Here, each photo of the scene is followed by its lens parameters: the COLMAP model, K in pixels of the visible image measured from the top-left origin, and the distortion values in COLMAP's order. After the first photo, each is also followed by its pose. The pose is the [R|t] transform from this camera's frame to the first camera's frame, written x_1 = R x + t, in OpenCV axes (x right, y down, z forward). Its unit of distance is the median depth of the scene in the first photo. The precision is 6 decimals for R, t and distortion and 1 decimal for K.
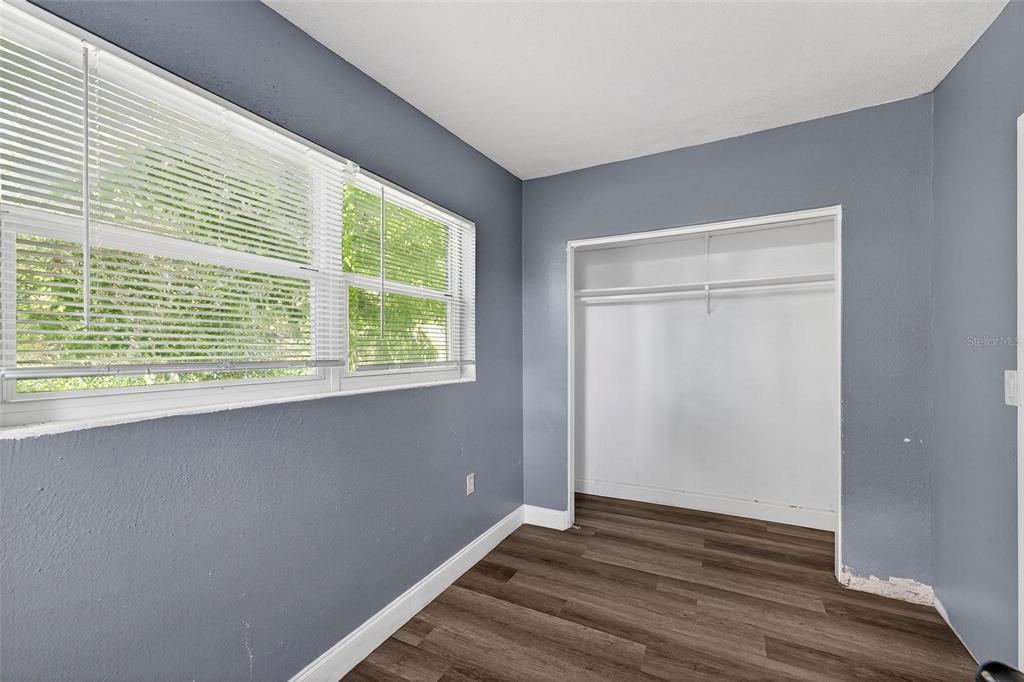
lens RADIAL K [[410.1, 0, 516.0], [0, 410.1, 351.7], [0, 0, 1]] dist [0.007660, 0.000653]
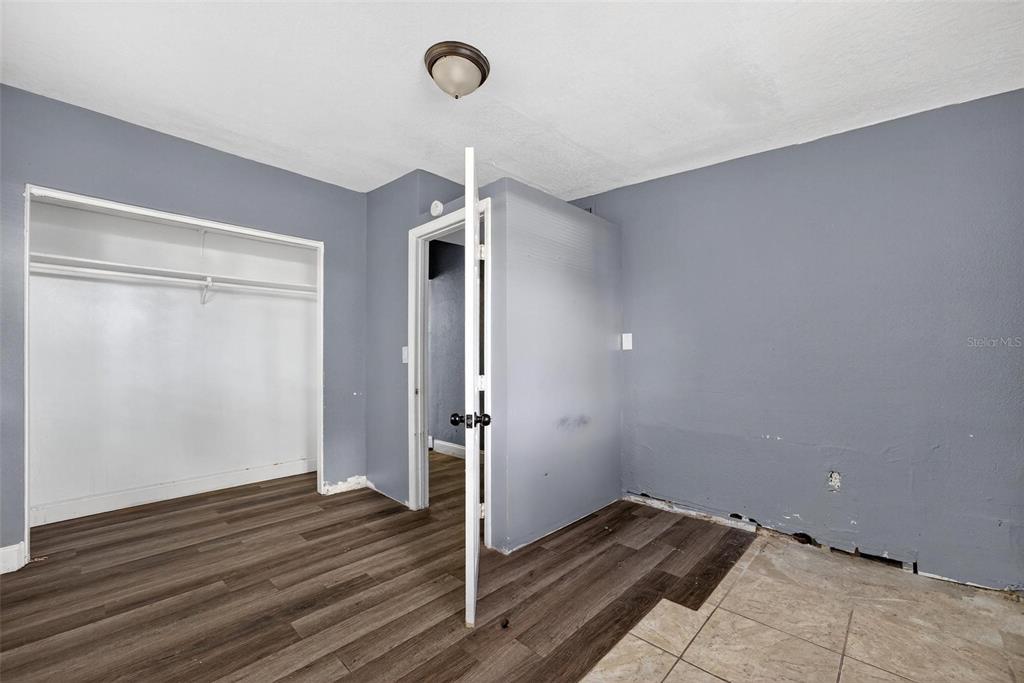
lens RADIAL K [[410.1, 0, 516.6], [0, 410.1, 349.7], [0, 0, 1]] dist [0.007660, 0.000653]
pose [[0.287750, 0.020505, 0.957486, -0.440410], [0.002315, 0.999753, -0.022106, 0.070510], [-0.957703, 0.008578, 0.287631, -0.101684]]
